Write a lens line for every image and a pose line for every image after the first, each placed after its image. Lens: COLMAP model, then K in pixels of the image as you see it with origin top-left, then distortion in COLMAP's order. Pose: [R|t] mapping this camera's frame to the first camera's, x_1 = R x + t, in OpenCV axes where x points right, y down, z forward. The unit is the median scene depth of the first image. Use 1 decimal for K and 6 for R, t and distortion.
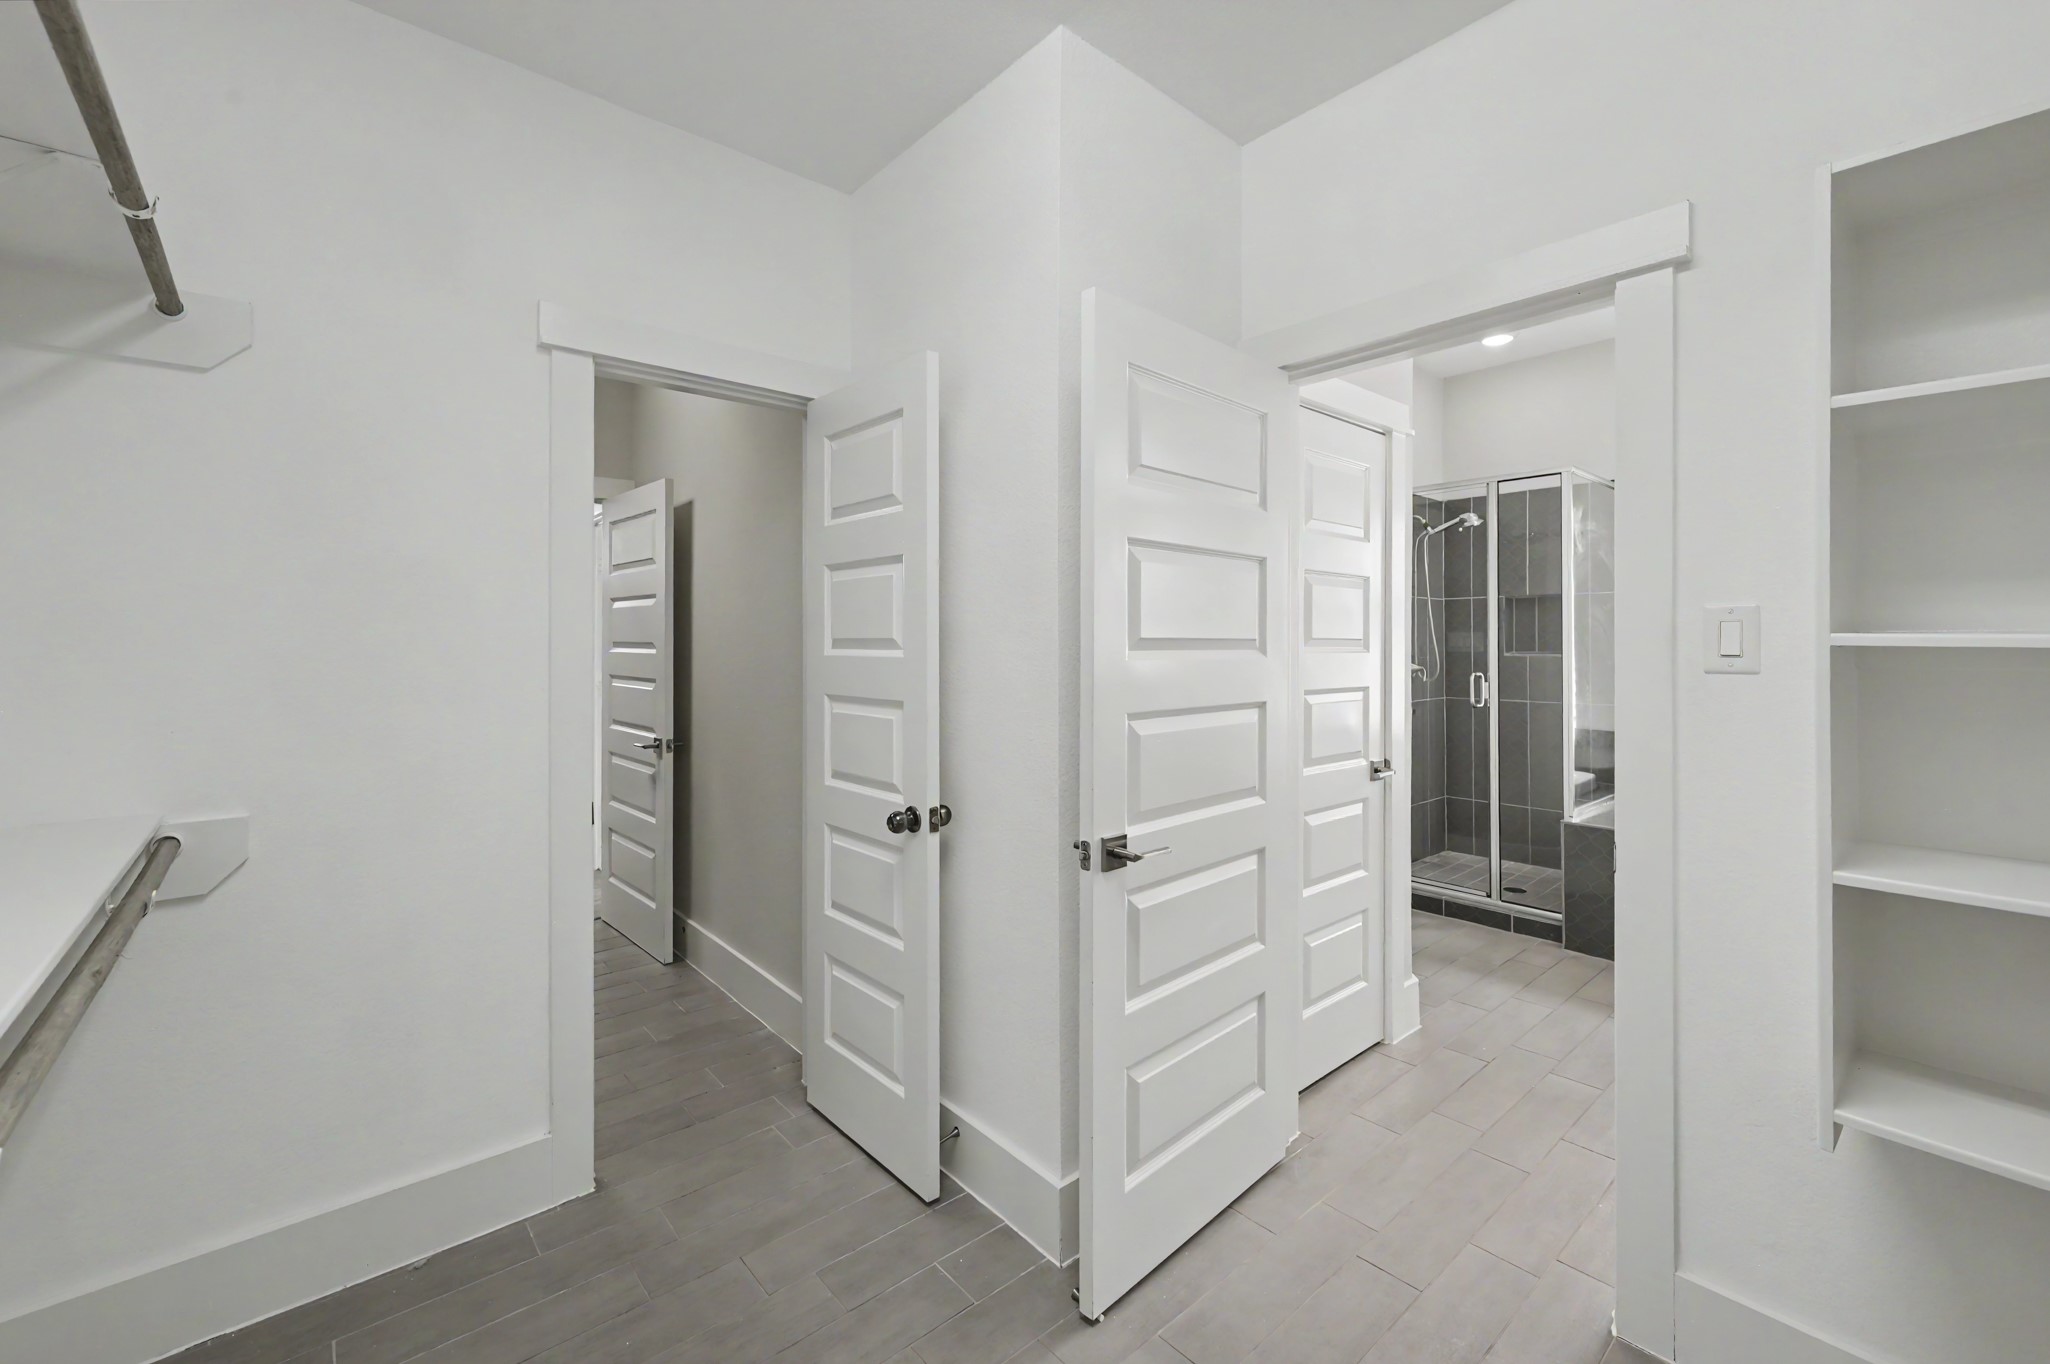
lens RADIAL K [[816.5, 0, 1034.4], [0, 816.5, 636.0], [0, 0, 1]] dist [0.000646, 0.000217]
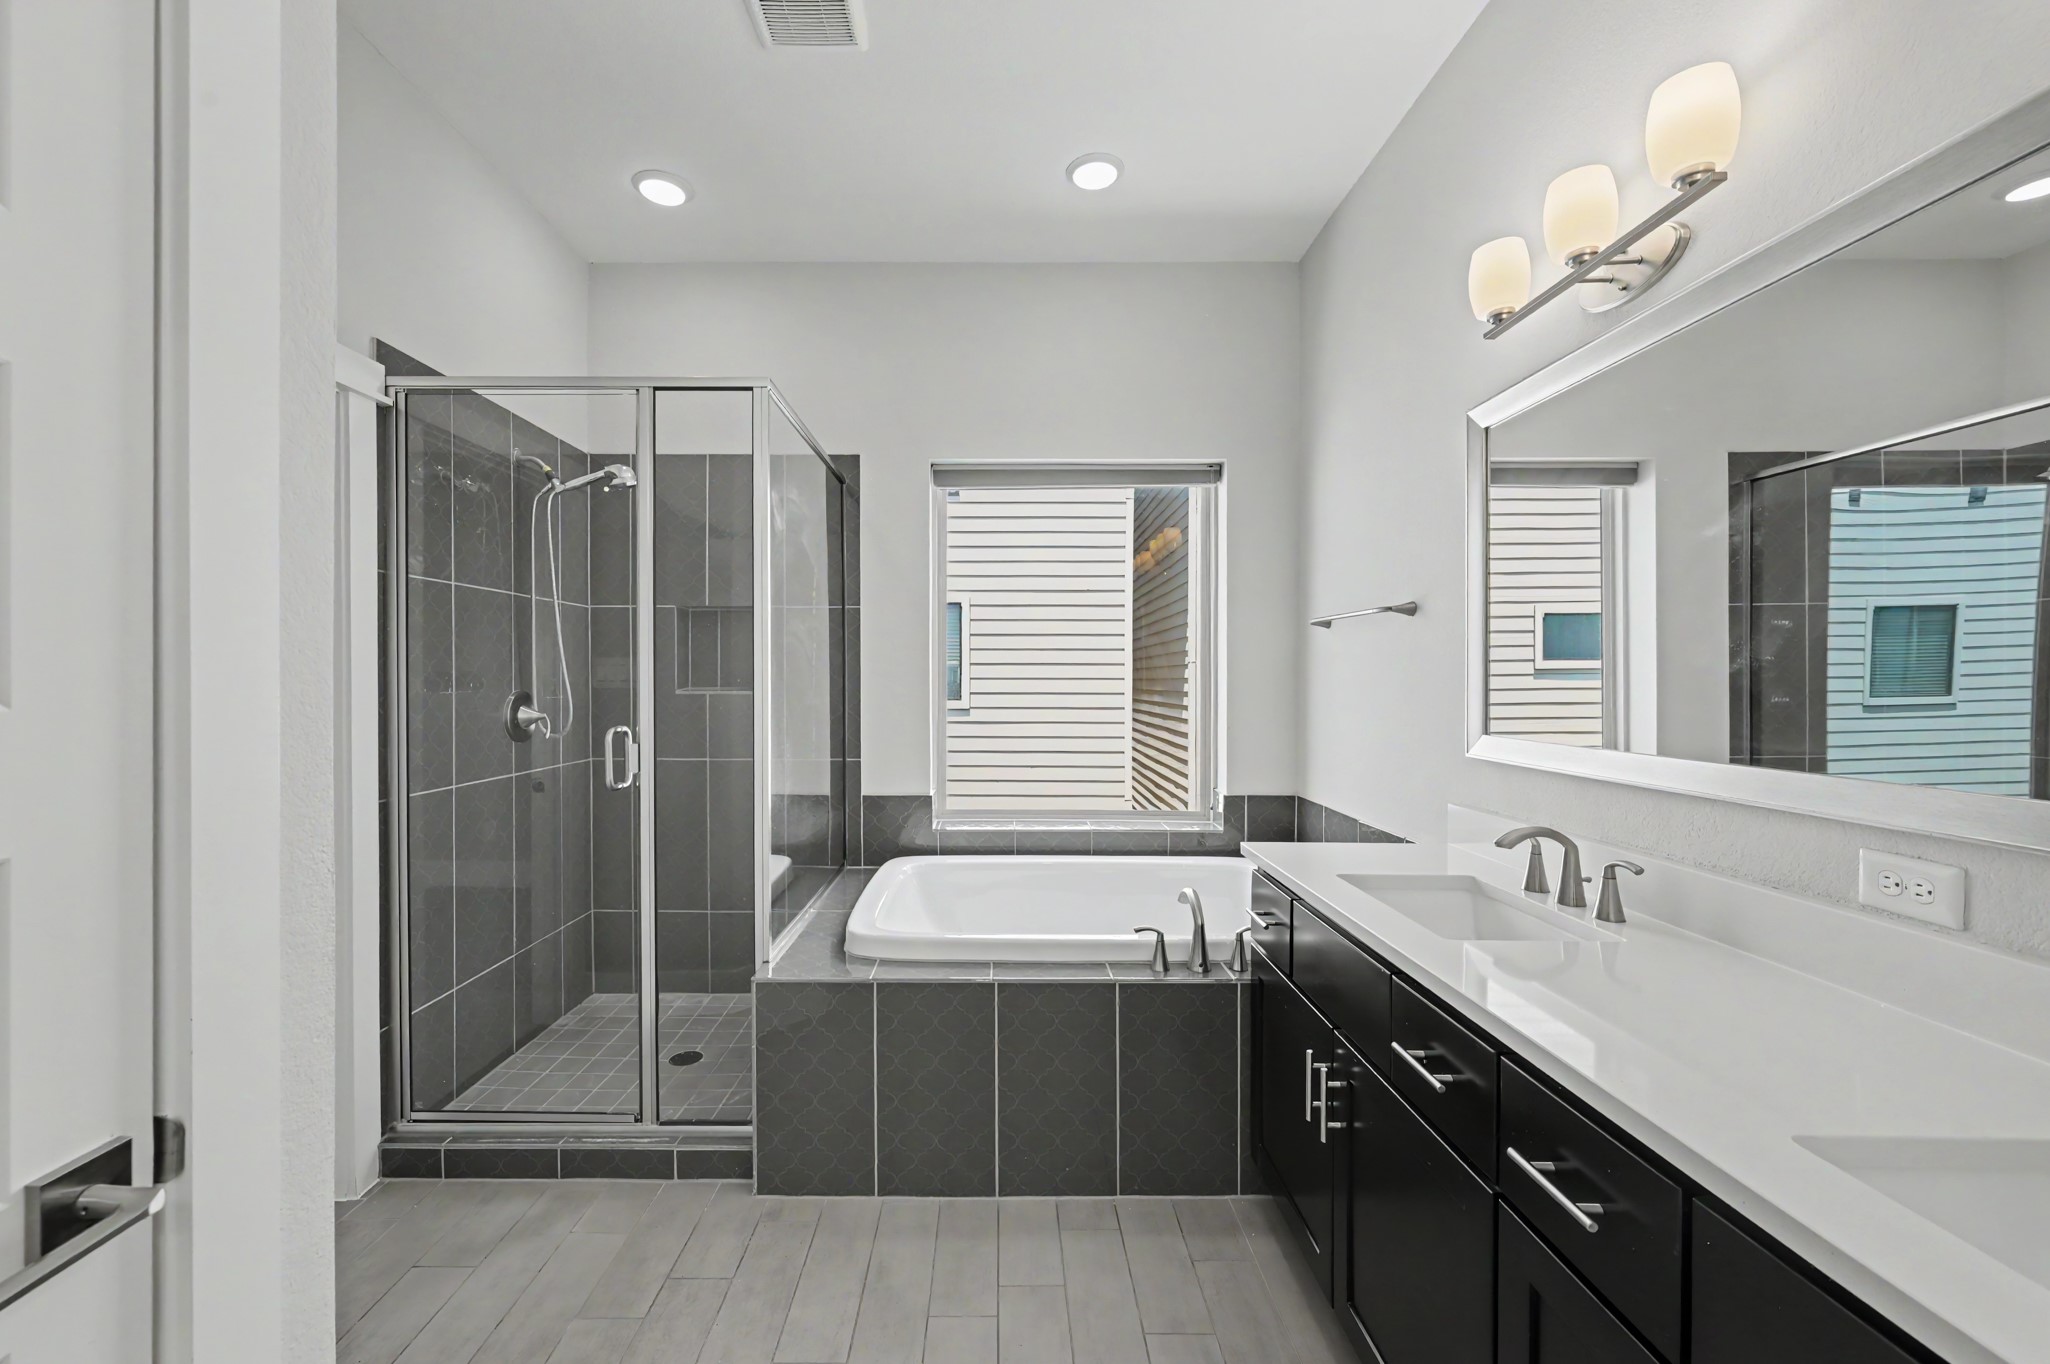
lens RADIAL K [[816.5, 0, 1025.8], [0, 816.5, 676.2], [0, 0, 1]] dist [0.000646, 0.000217]
pose [[0.619537, -0.001238, 0.784967, 0.268707], [-0.004878, 0.999973, 0.005427, 0.005706], [-0.784952, -0.007191, 0.619514, 0.425026]]
